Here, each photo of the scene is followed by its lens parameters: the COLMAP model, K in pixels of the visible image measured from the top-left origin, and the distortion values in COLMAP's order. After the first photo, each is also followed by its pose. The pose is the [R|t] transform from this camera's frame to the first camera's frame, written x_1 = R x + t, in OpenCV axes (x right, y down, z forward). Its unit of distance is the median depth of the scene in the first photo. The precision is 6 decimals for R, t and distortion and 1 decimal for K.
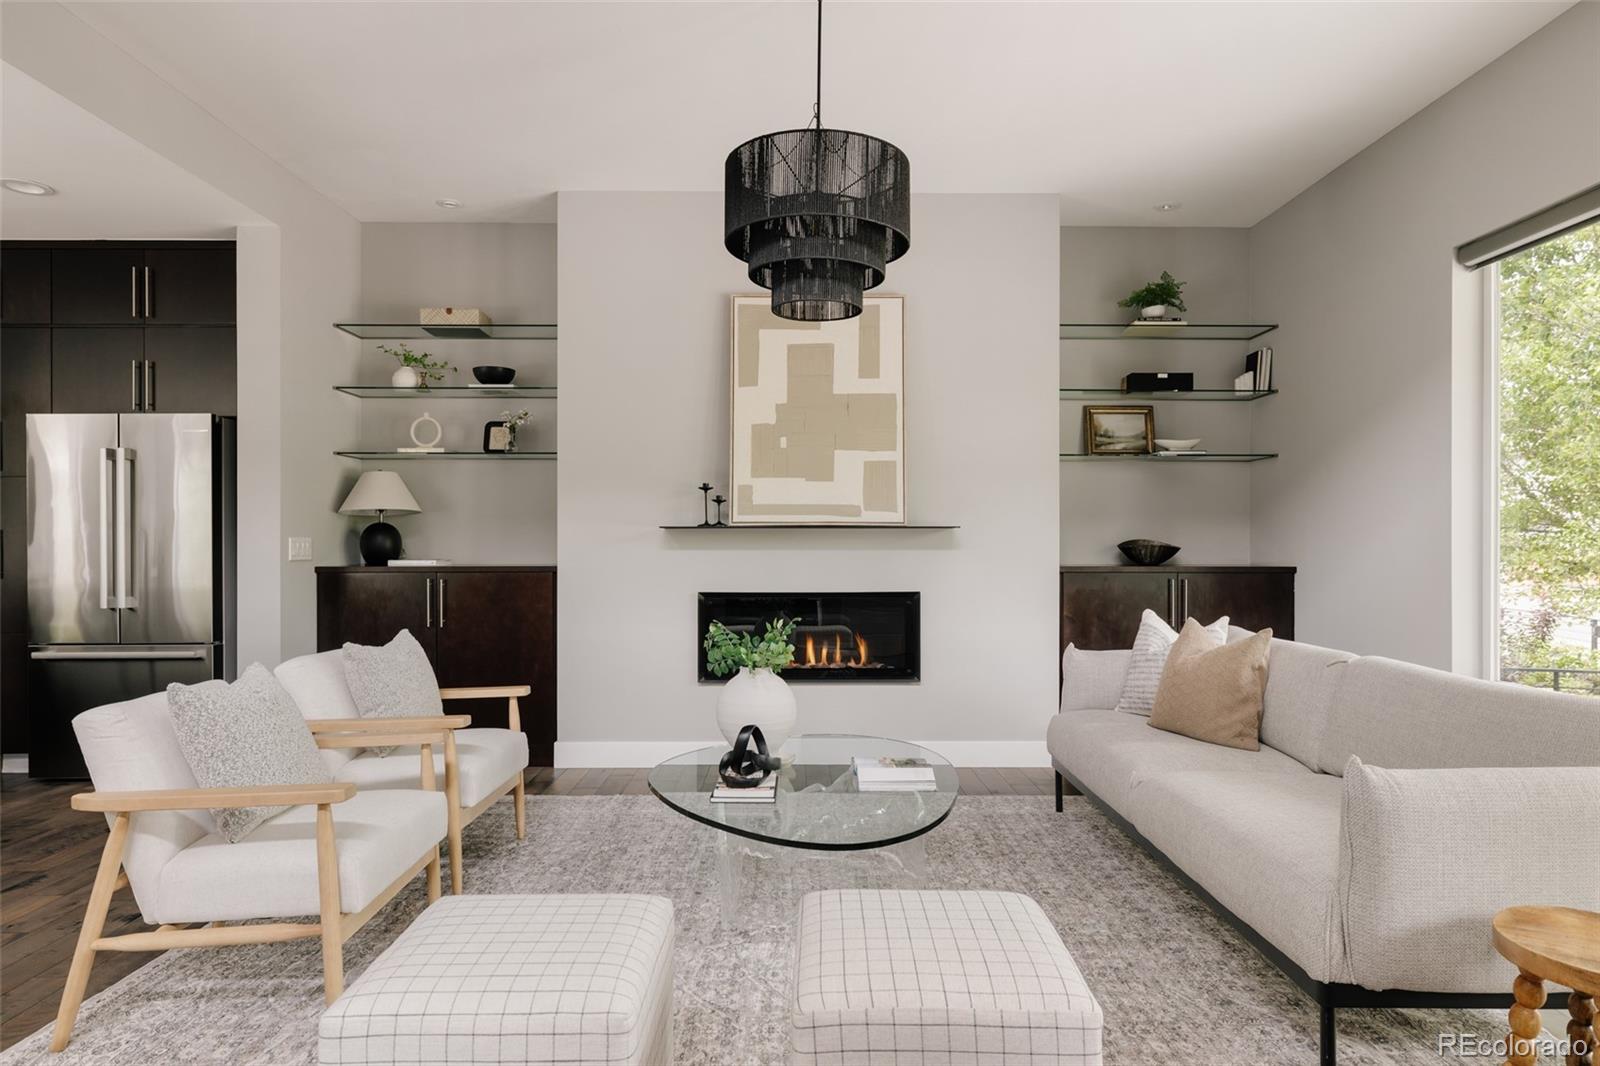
lens RADIAL K [[929.3, 0, 827.1], [0, 929.3, 544.4], [0, 0, 1]] dist [-0.000751, -0.001792]
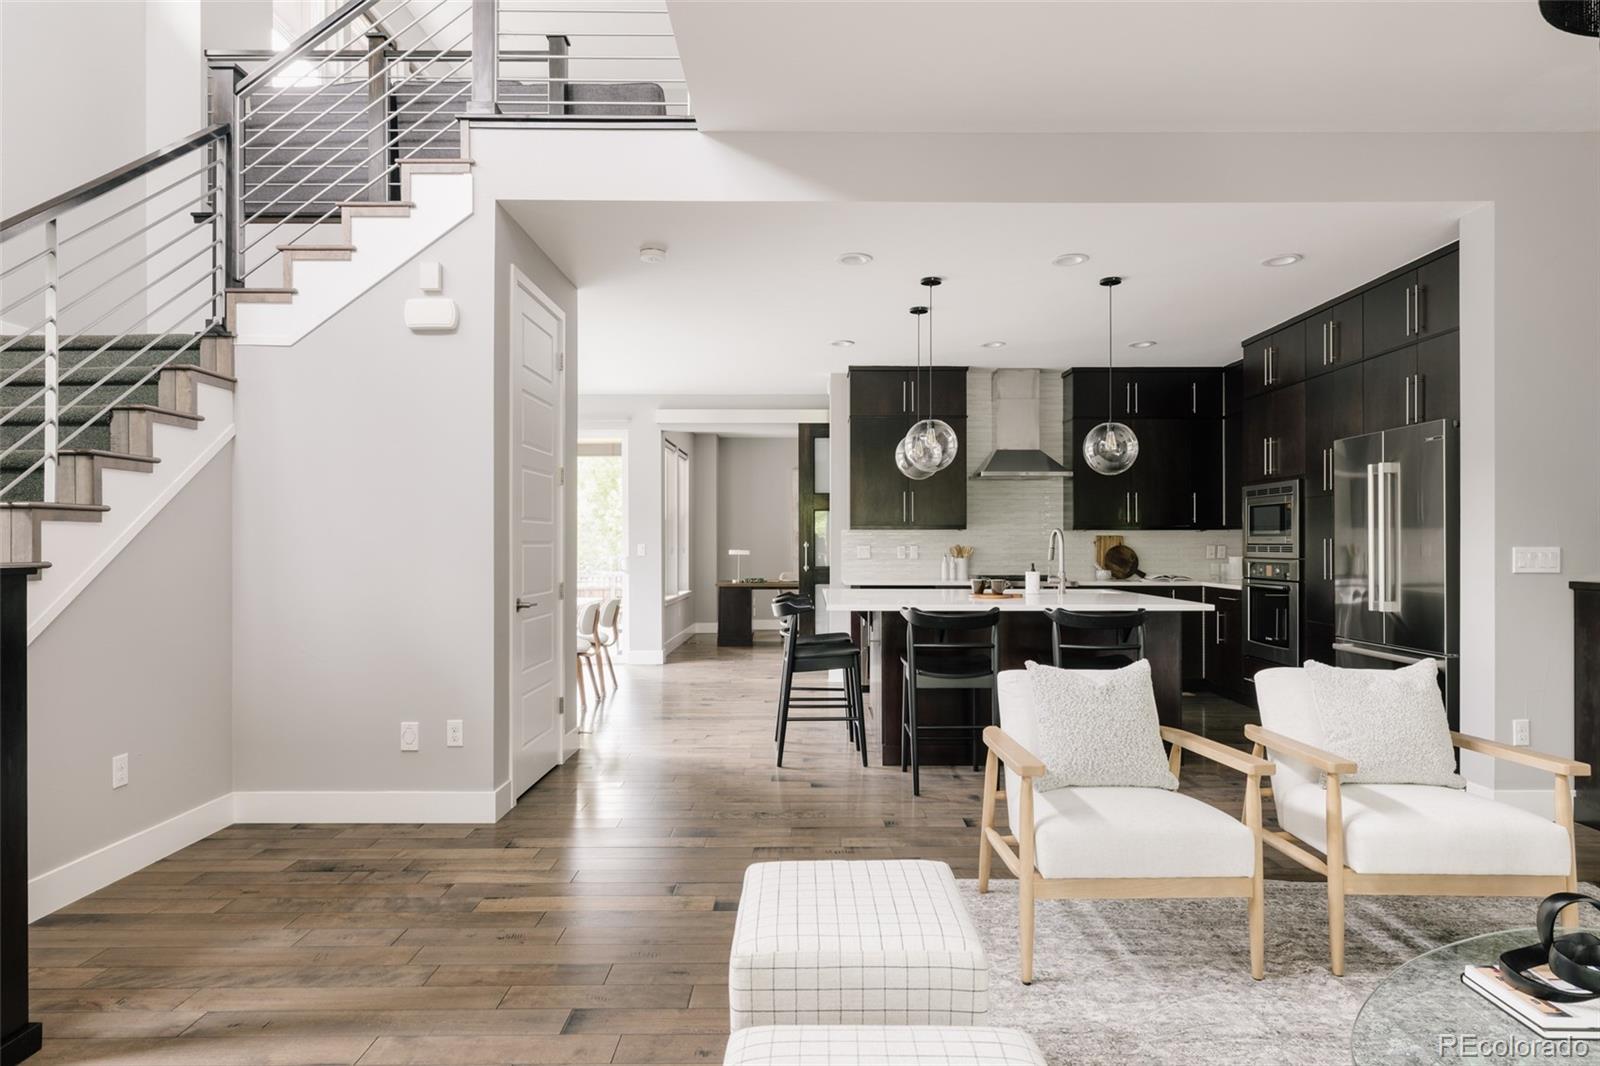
lens RADIAL K [[929.3, 0, 811.3], [0, 929.3, 540.6], [0, 0, 1]] dist [-0.000751, -0.001792]
pose [[-0.015986, 0.000395, -0.999872, 0.307862], [-0.001170, 0.999999, 0.000414, -0.012880], [0.999872, 0.001177, -0.015986, 0.330553]]
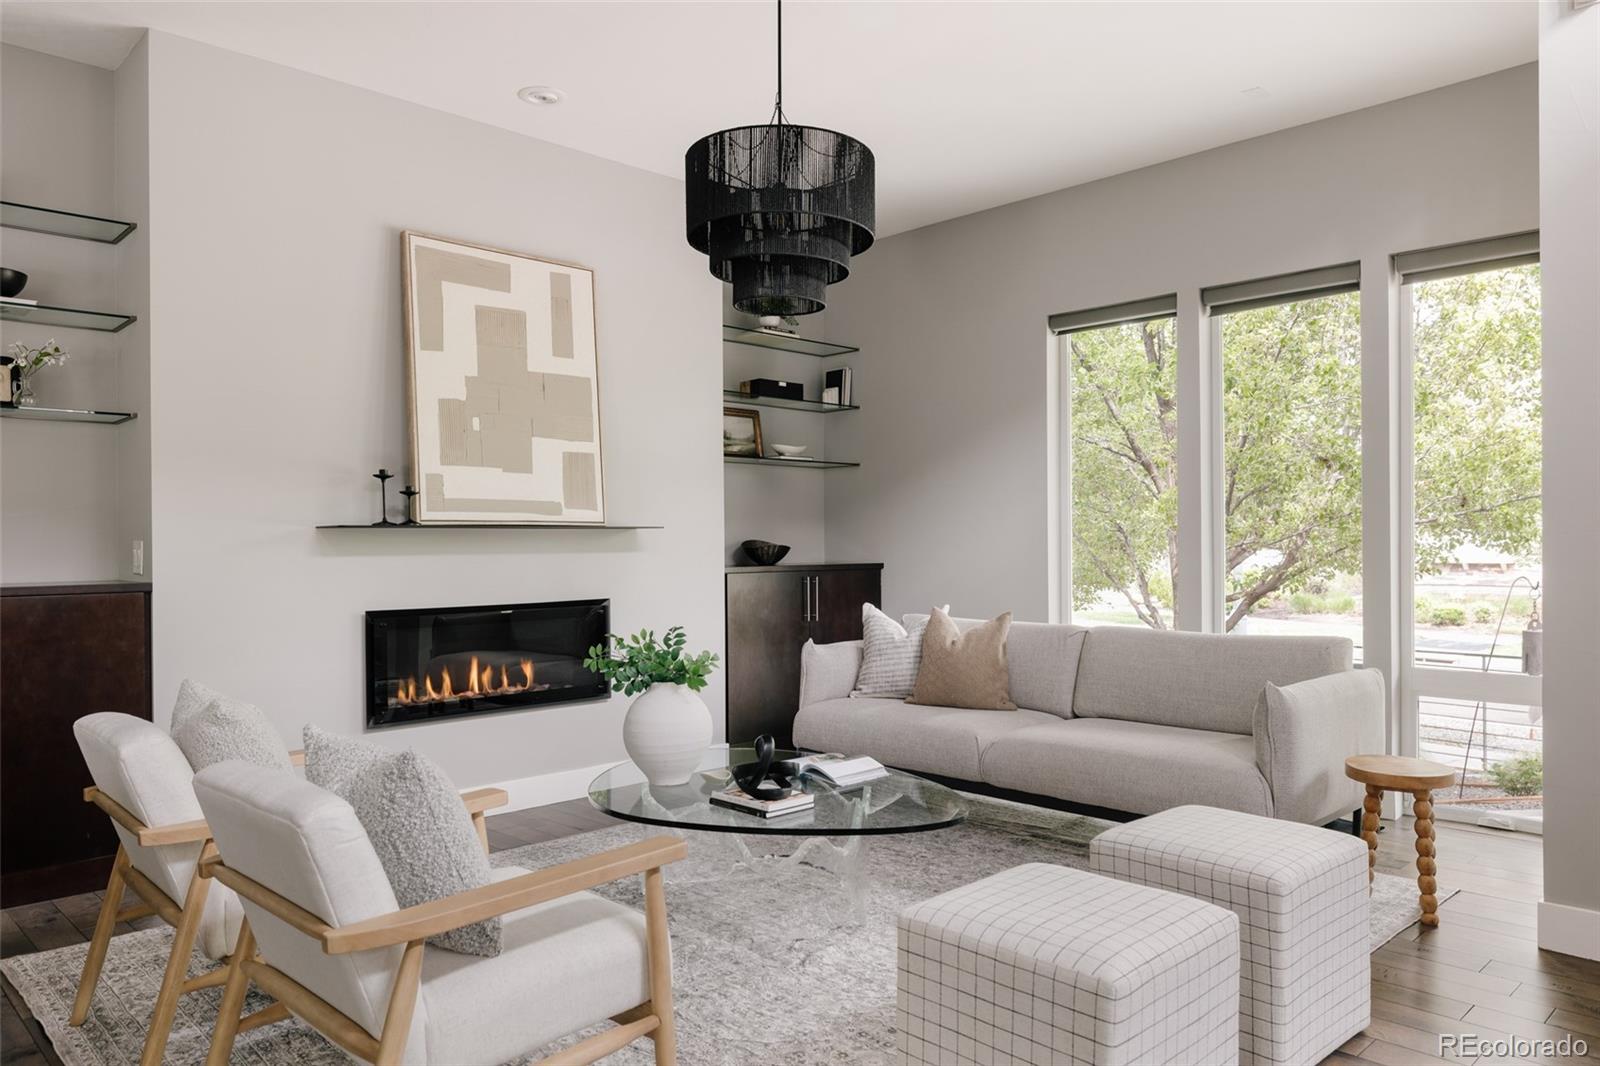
lens RADIAL K [[1101.0, 0, 802.8], [0, 1101.0, 536.2], [0, 0, 1]] dist [0.012245, -0.001902]
pose [[0.719326, -0.001691, 0.694671, -0.517821], [0.008488, 0.999944, -0.006355, -0.001454], [-0.694621, 0.010468, 0.719300, 0.096169]]
